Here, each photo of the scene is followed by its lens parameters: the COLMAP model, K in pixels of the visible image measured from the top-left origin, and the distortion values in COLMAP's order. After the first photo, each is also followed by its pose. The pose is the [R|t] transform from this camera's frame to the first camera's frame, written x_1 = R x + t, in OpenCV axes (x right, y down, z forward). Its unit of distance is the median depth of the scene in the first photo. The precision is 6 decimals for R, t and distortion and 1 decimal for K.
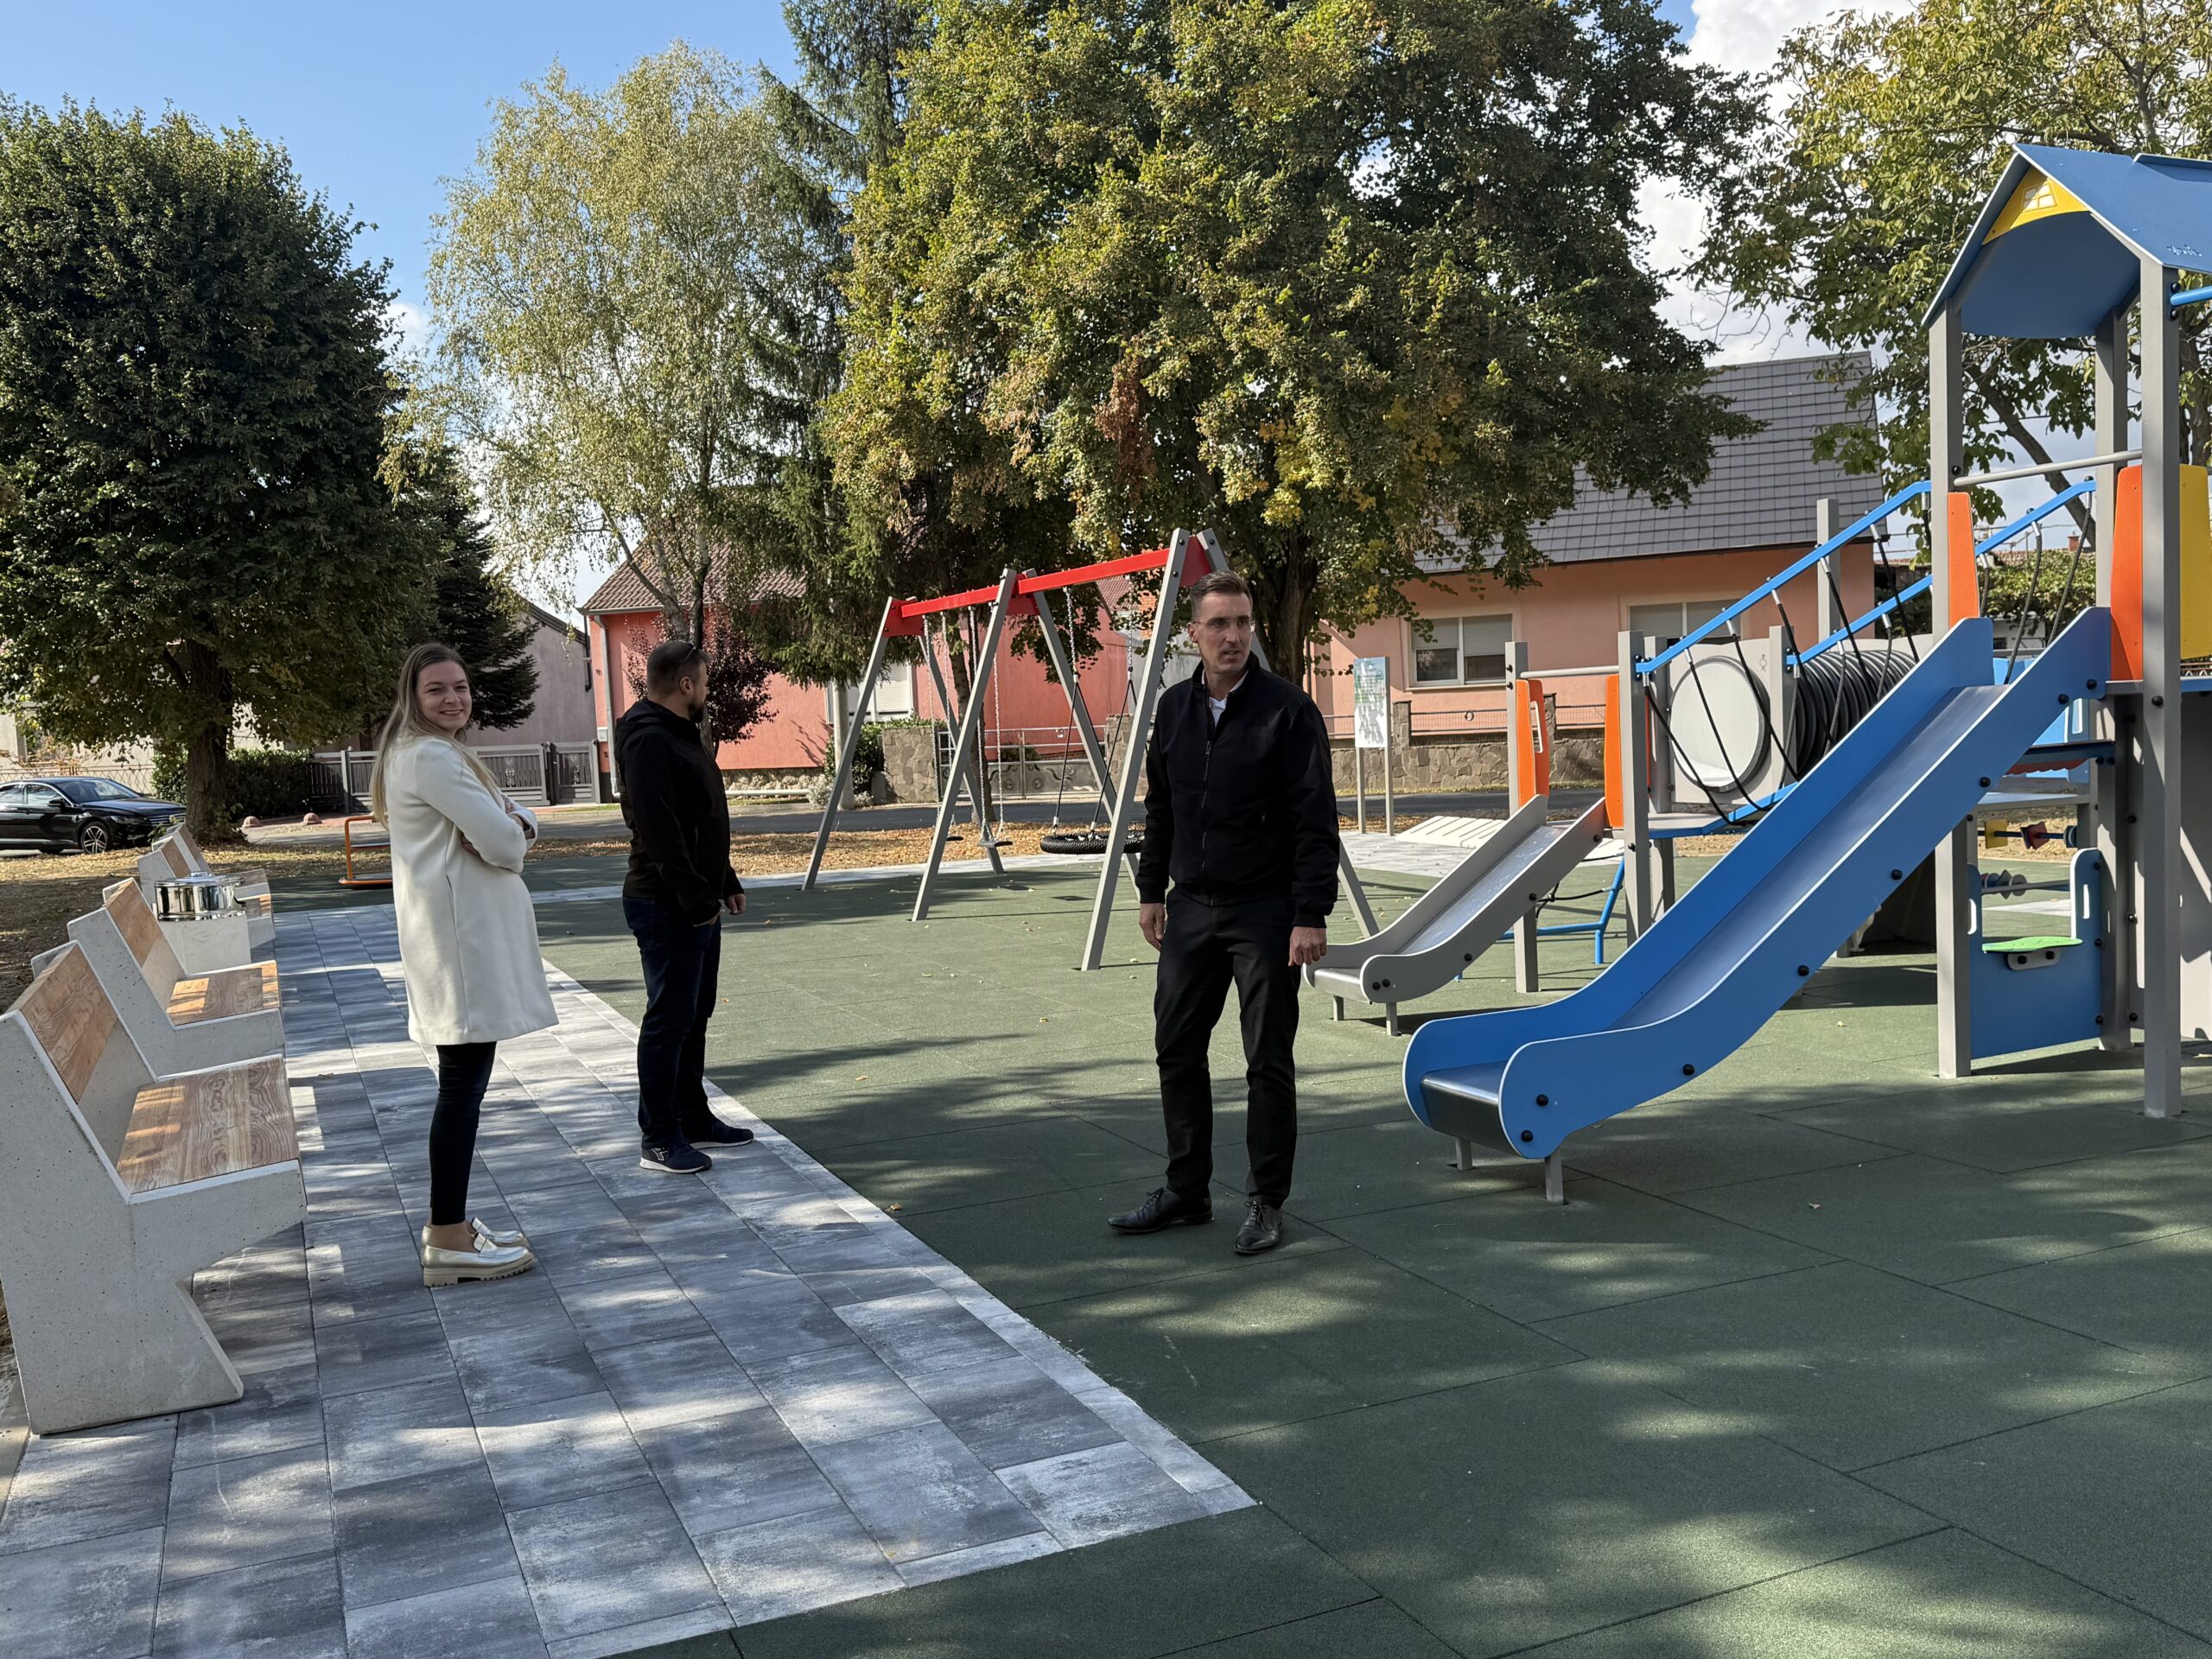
lens RADIAL K [[1905.5, 0, 1115.6], [0, 1905.5, 859.5], [0, 0, 1]] dist [0.186321, -0.335075]
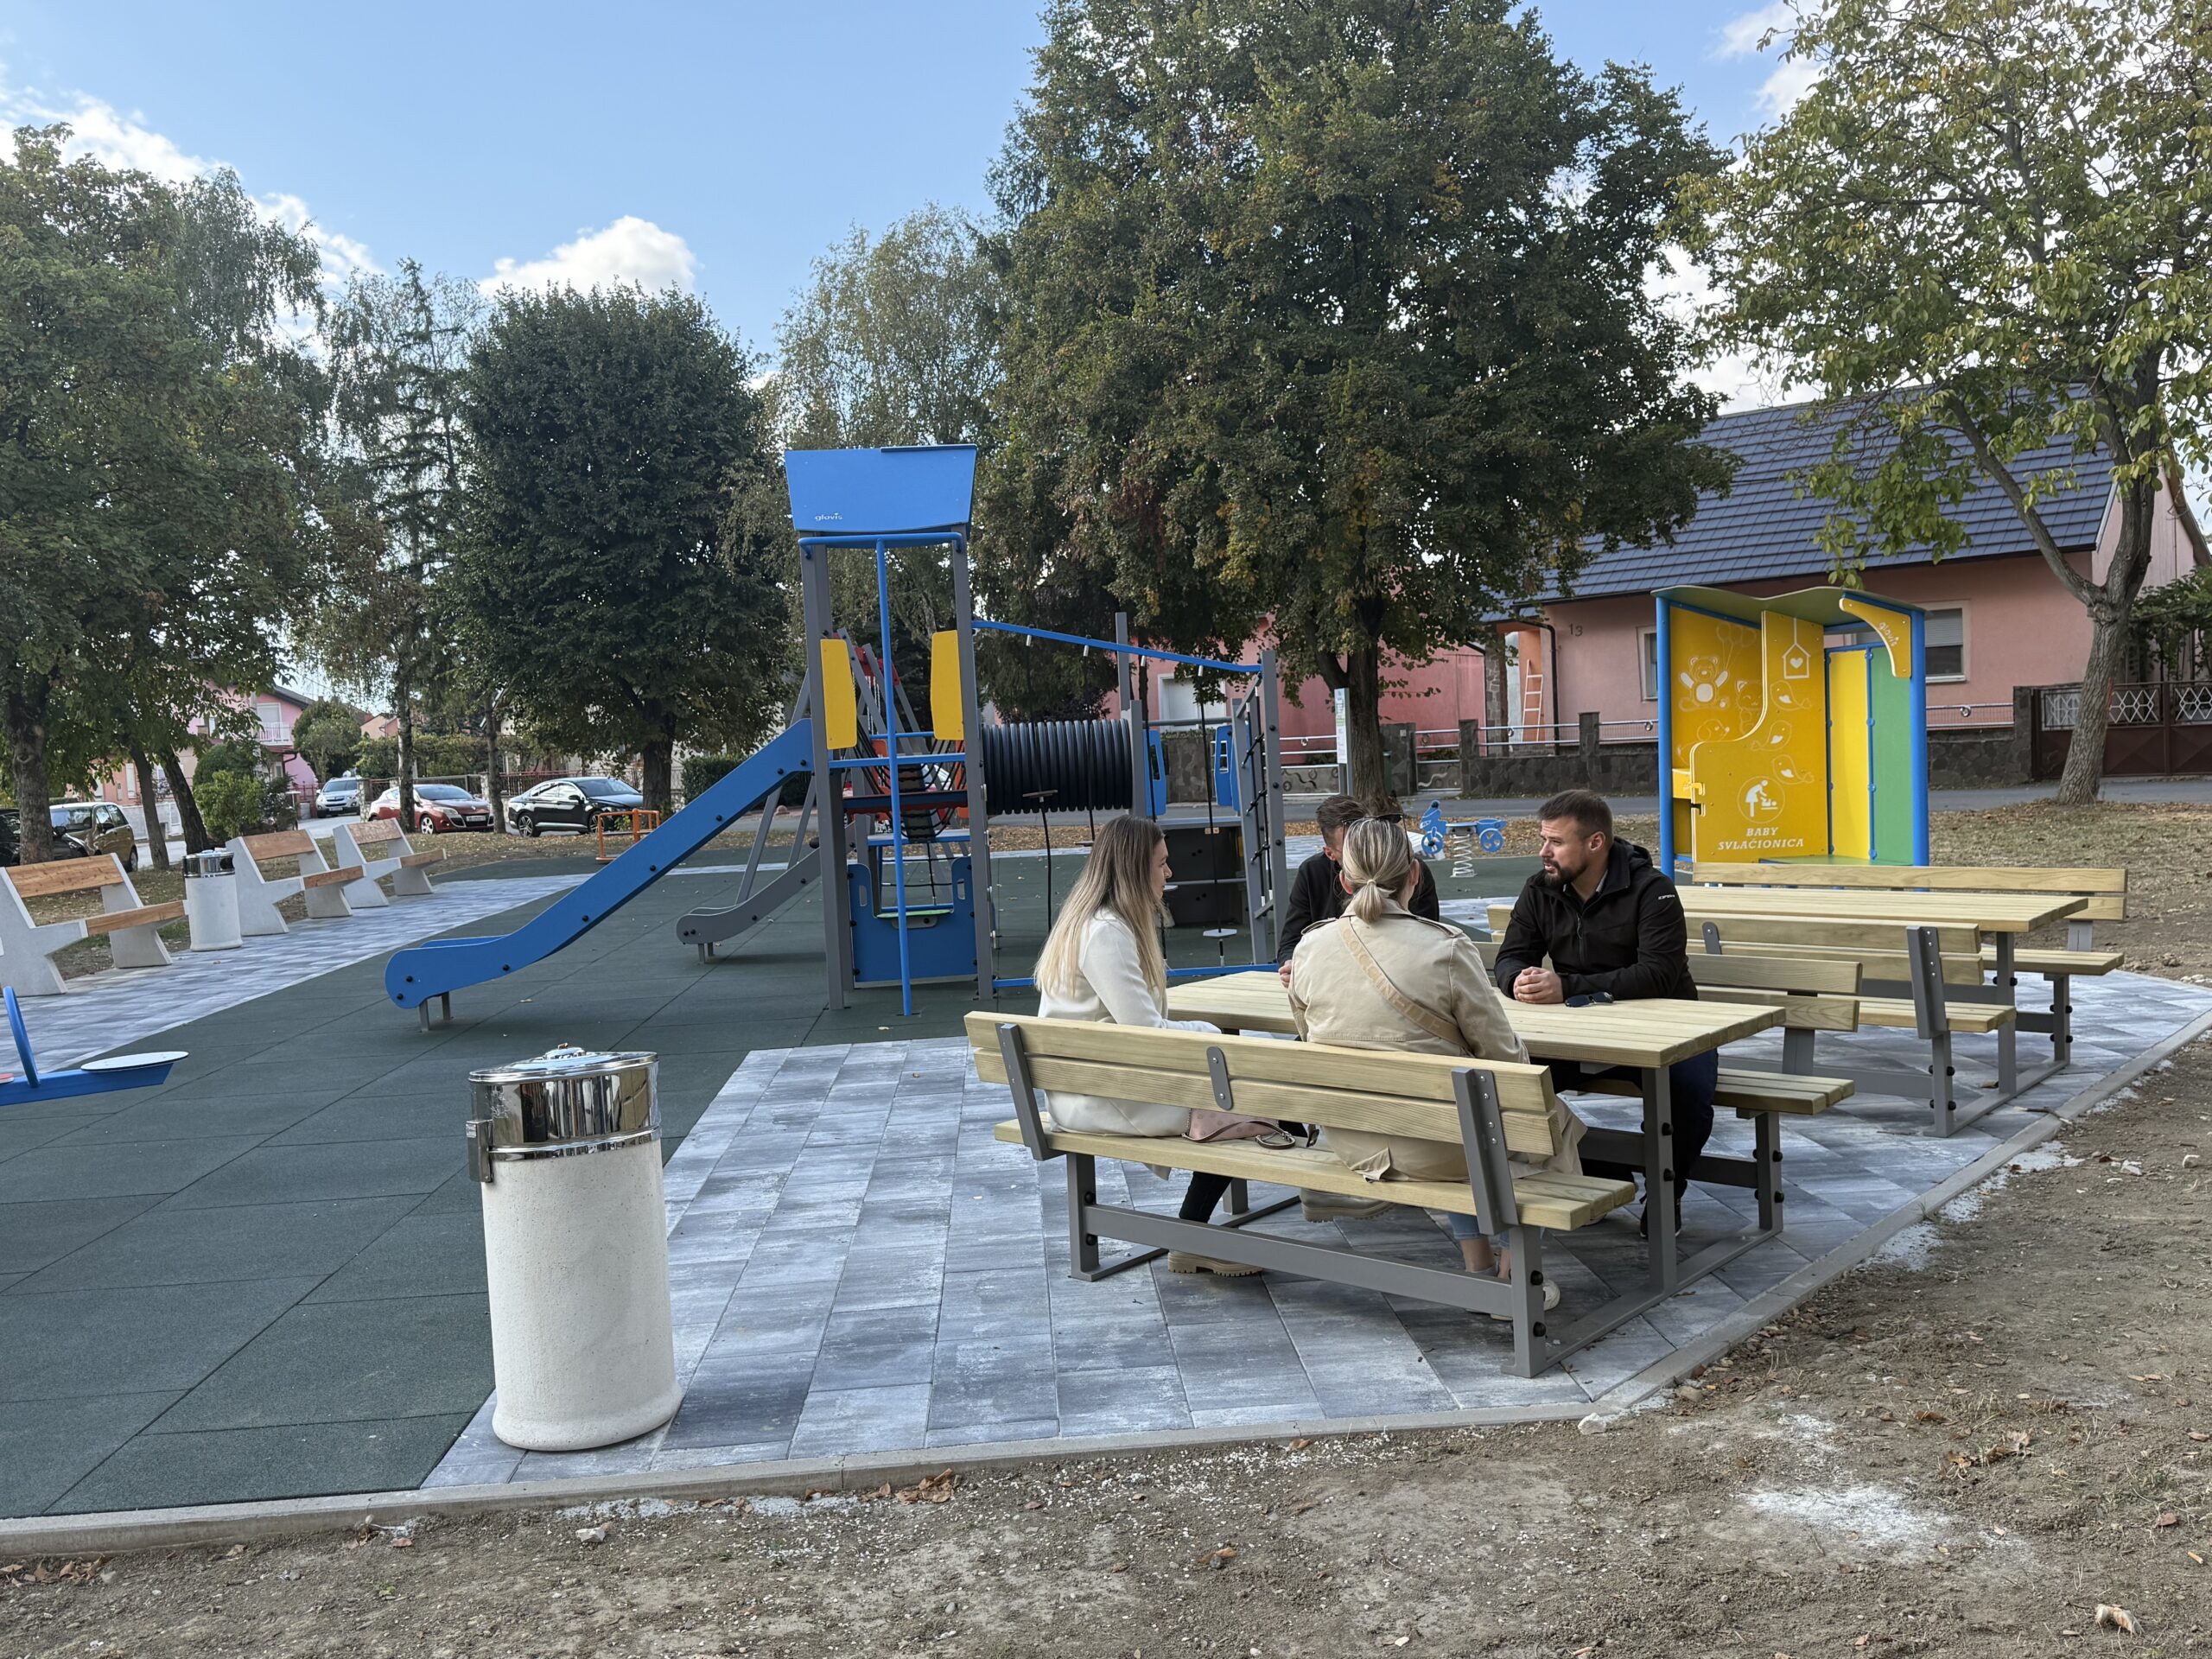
lens RADIAL K [[1878.2, 0, 1089.7], [0, 1878.2, 833.9], [0, 0, 1]] dist [0.105932, -0.004469]
pose [[0.930826, 0.015697, -0.365124, 0.424323], [-0.017938, 0.999835, -0.002745, -0.008184], [0.365021, 0.009105, 0.930955, -0.151739]]
